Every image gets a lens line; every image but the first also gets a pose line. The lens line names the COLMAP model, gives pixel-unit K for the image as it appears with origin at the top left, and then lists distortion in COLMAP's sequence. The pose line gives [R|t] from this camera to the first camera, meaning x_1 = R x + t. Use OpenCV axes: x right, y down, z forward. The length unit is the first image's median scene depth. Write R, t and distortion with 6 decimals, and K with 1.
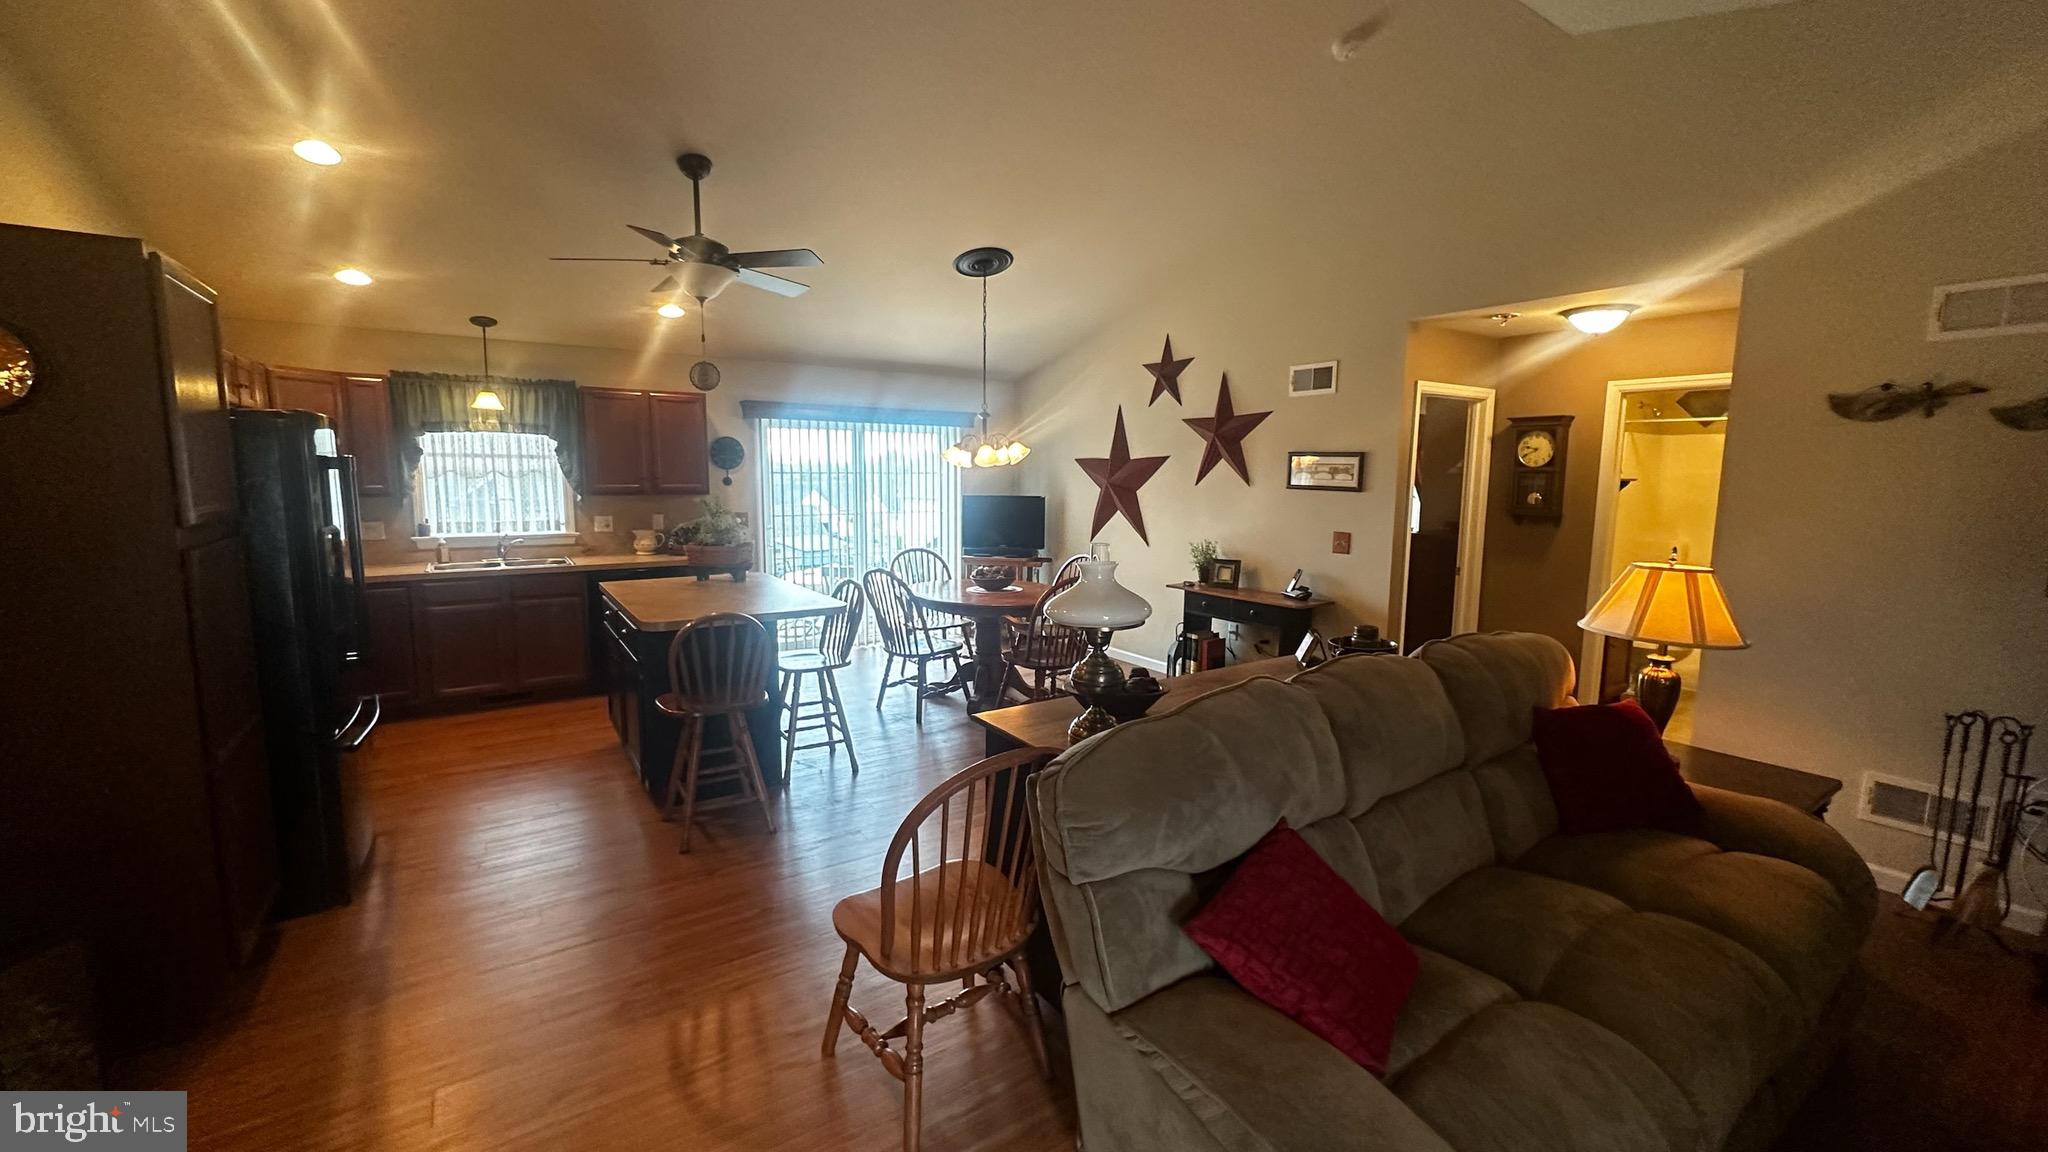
lens RADIAL K [[813.8, 0, 1021.8], [0, 813.8, 569.0], [0, 0, 1]] dist [0.001760, 0.000833]
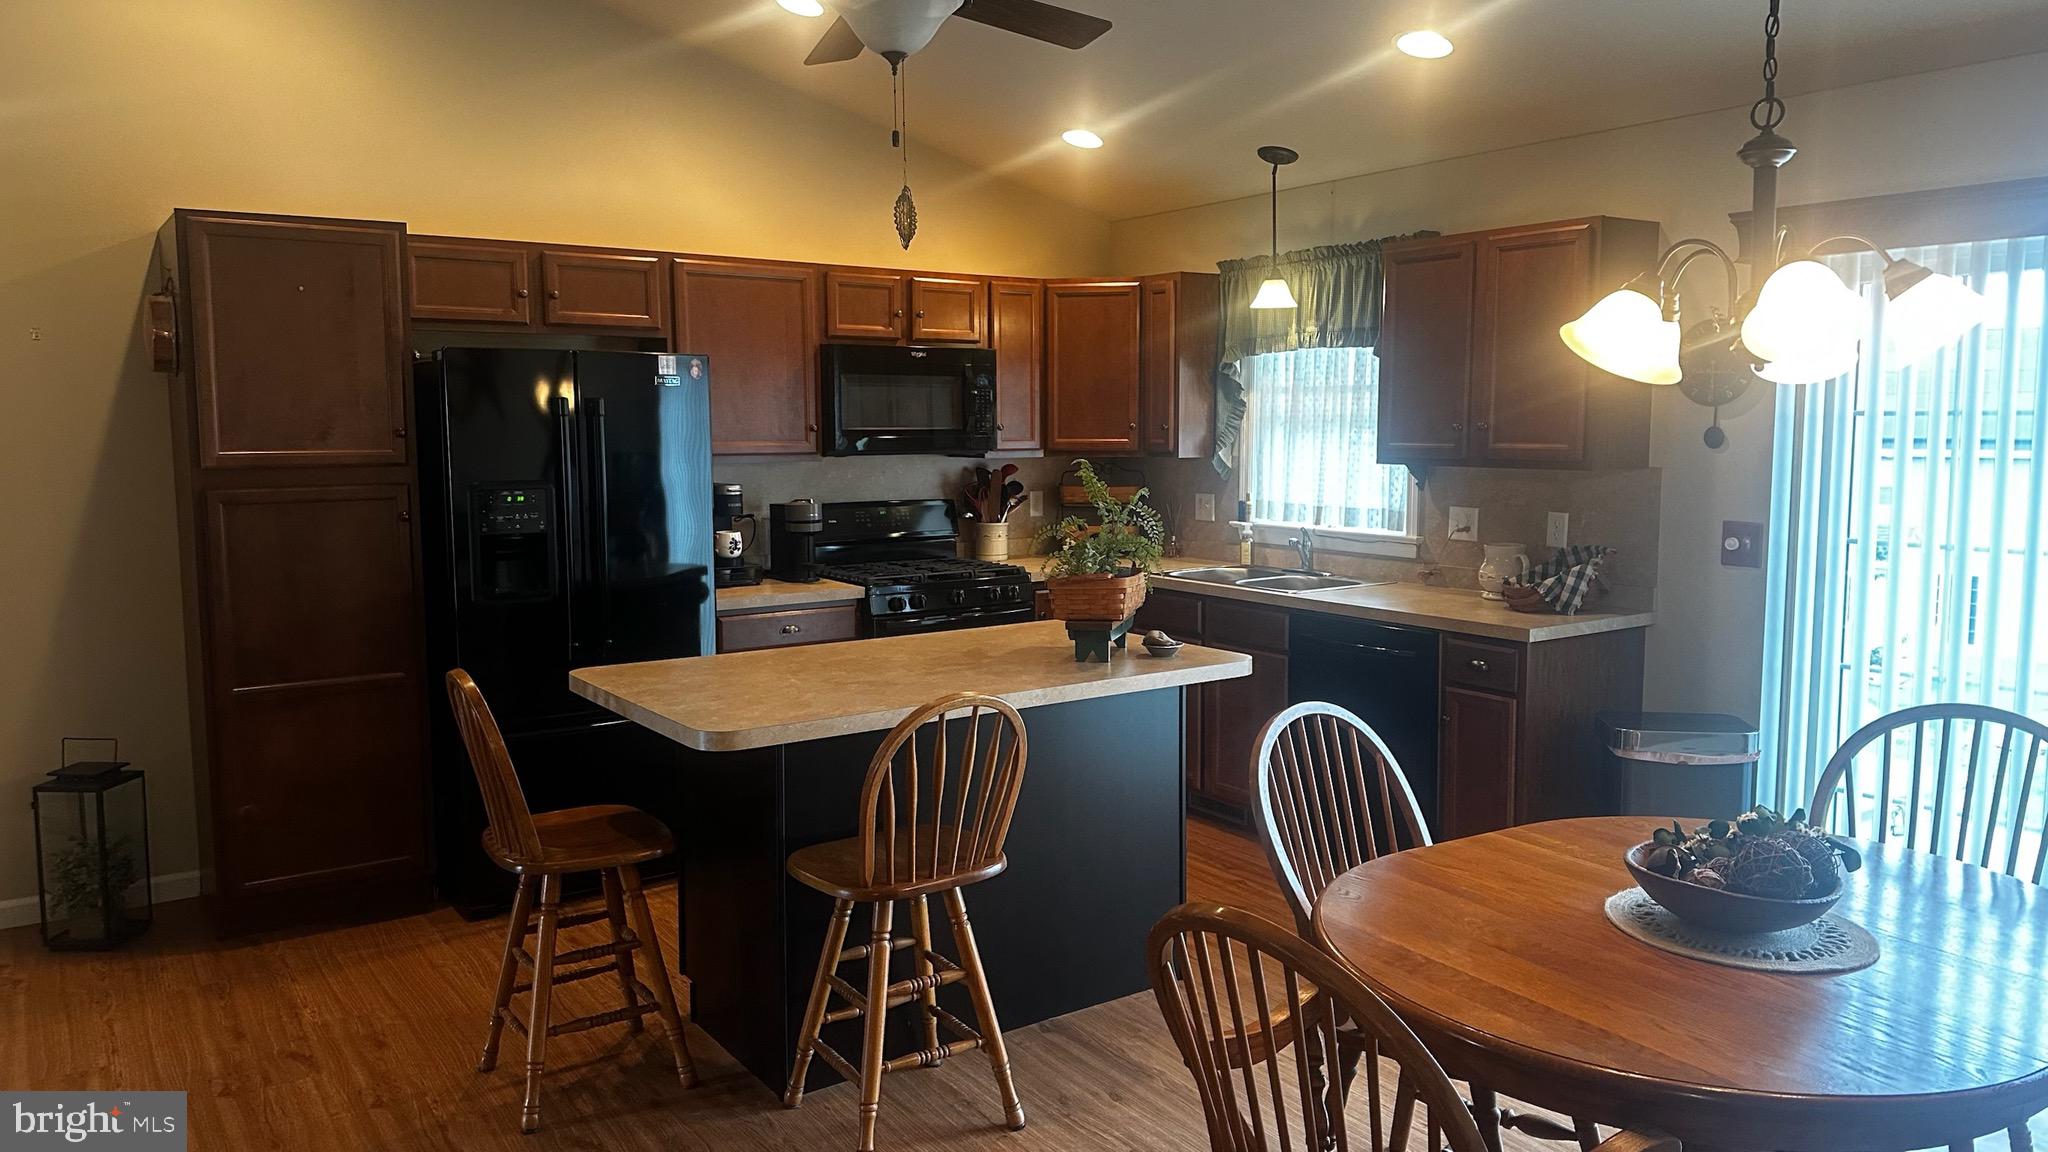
lens RADIAL K [[1432.0, 0, 1007.6], [0, 1432.0, 564.9], [0, 0, 1]] dist [0.090425, -0.109253]
pose [[0.000150, 0.095390, -0.995440, 0.373888], [-0.115418, 0.988789, 0.094735, -0.091087], [0.993317, 0.114878, 0.011158, 0.816869]]
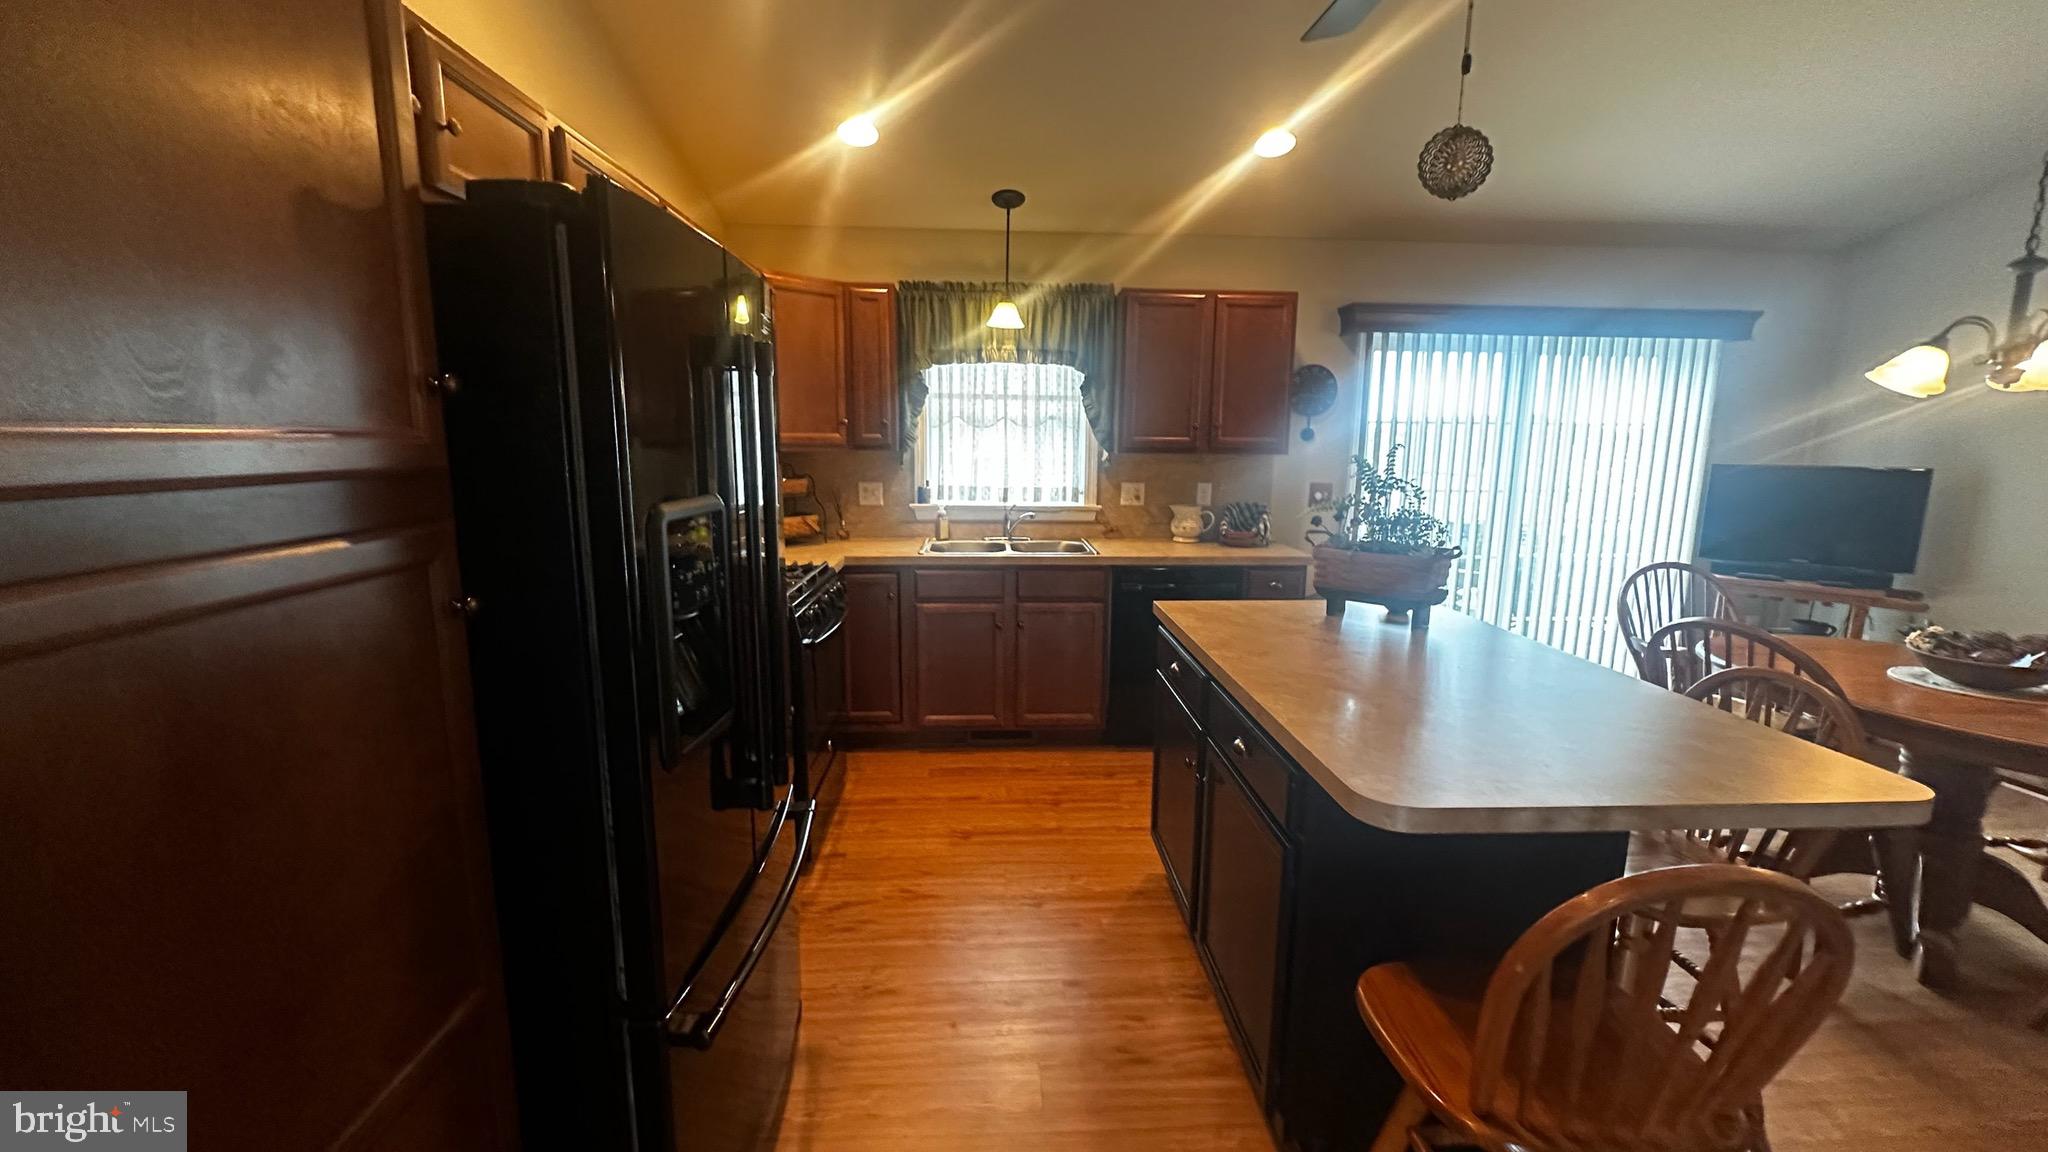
lens RADIAL K [[813.8, 0, 1027.5], [0, 813.8, 579.5], [0, 0, 1]] dist [0.001760, 0.000833]
pose [[0.860228, 0.089287, -0.502031, -0.261745], [-0.065239, 0.995730, 0.065306, -0.025283], [0.505719, -0.023426, 0.862380, 0.391758]]
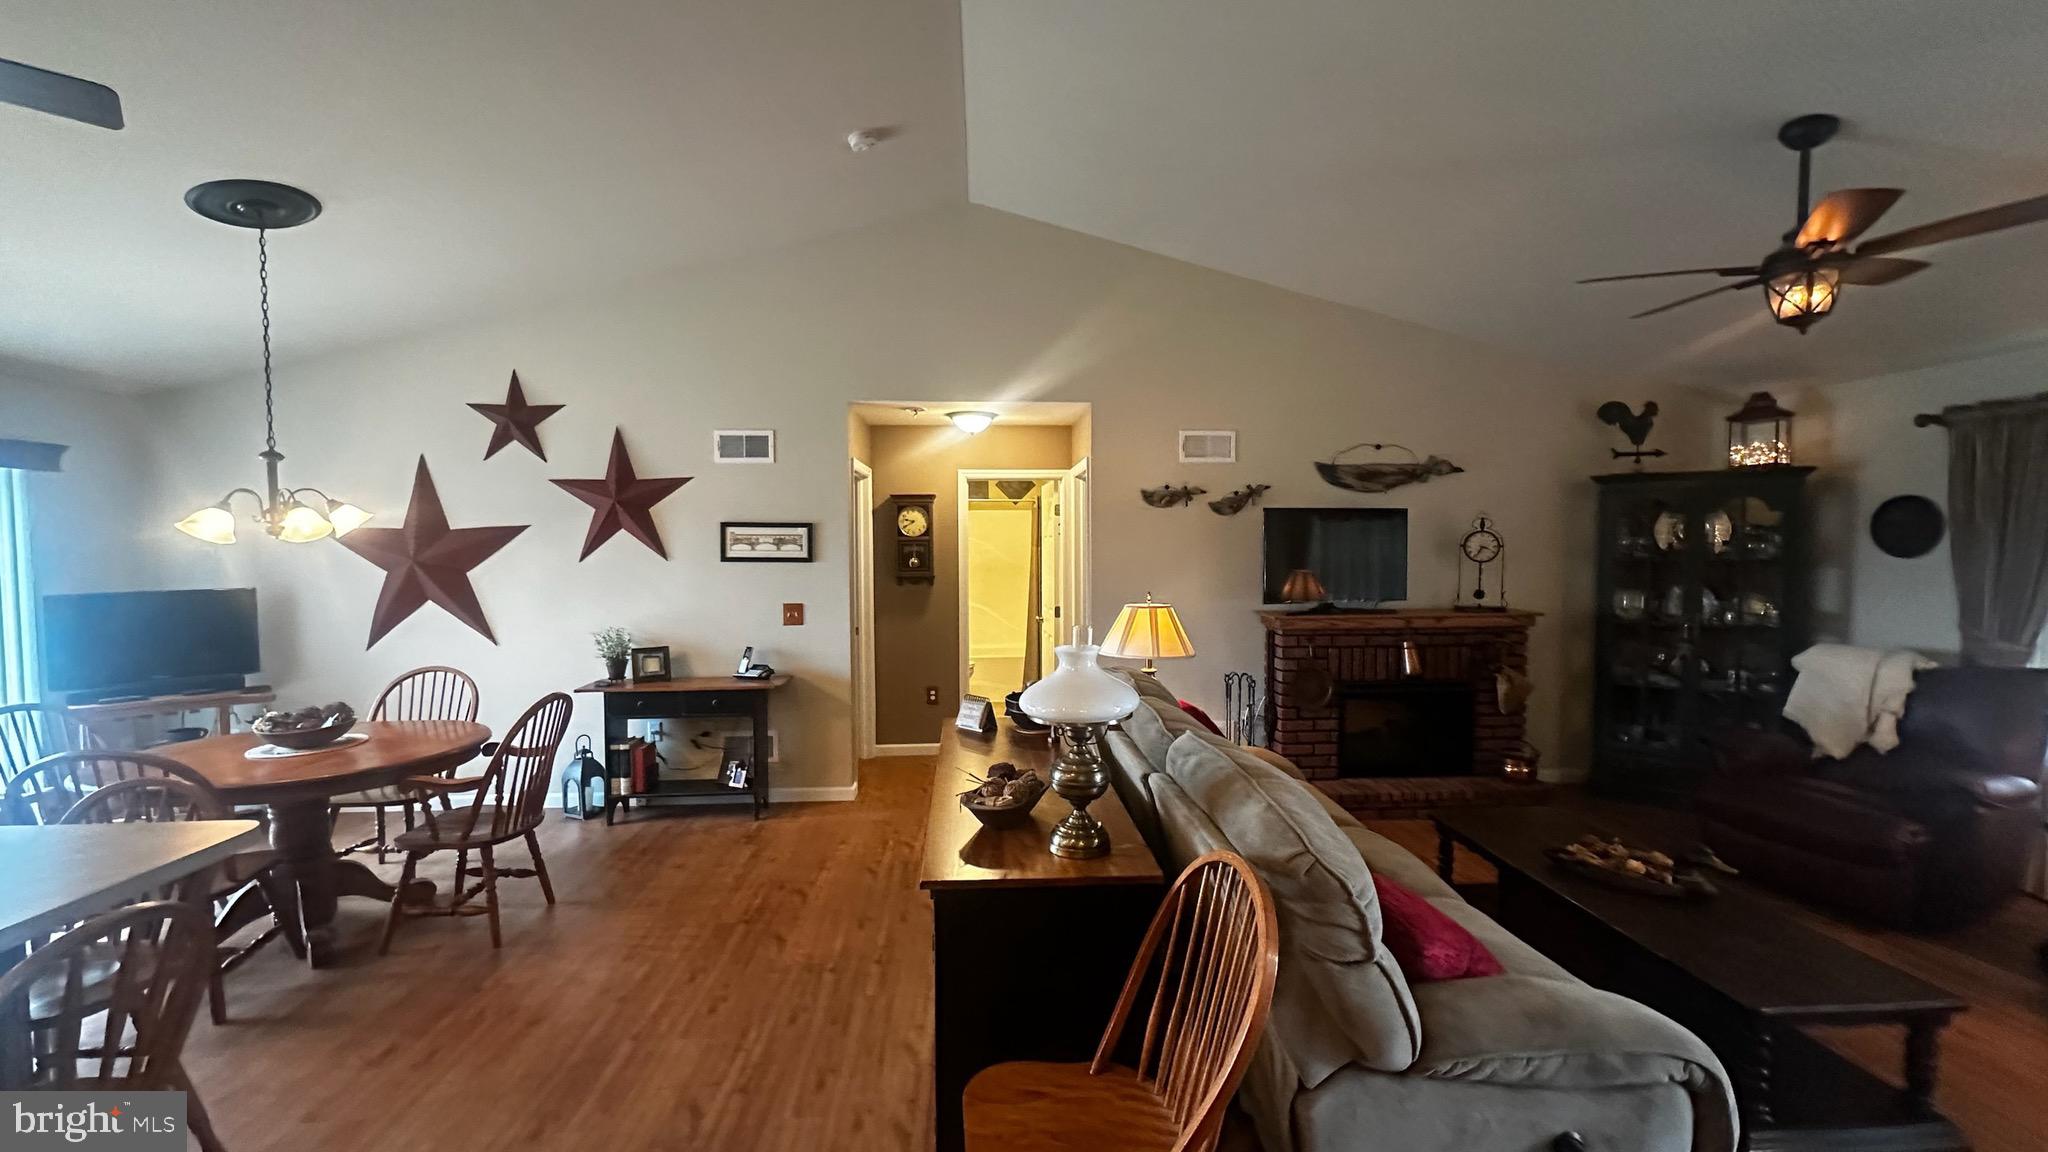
lens RADIAL K [[813.8, 0, 1030.3], [0, 813.8, 569.8], [0, 0, 1]] dist [0.001760, 0.000833]
pose [[0.508149, -0.042203, 0.860234, -0.284508], [0.113328, 0.993391, -0.018209, -0.032822], [-0.853780, 0.106741, 0.509574, 0.232554]]
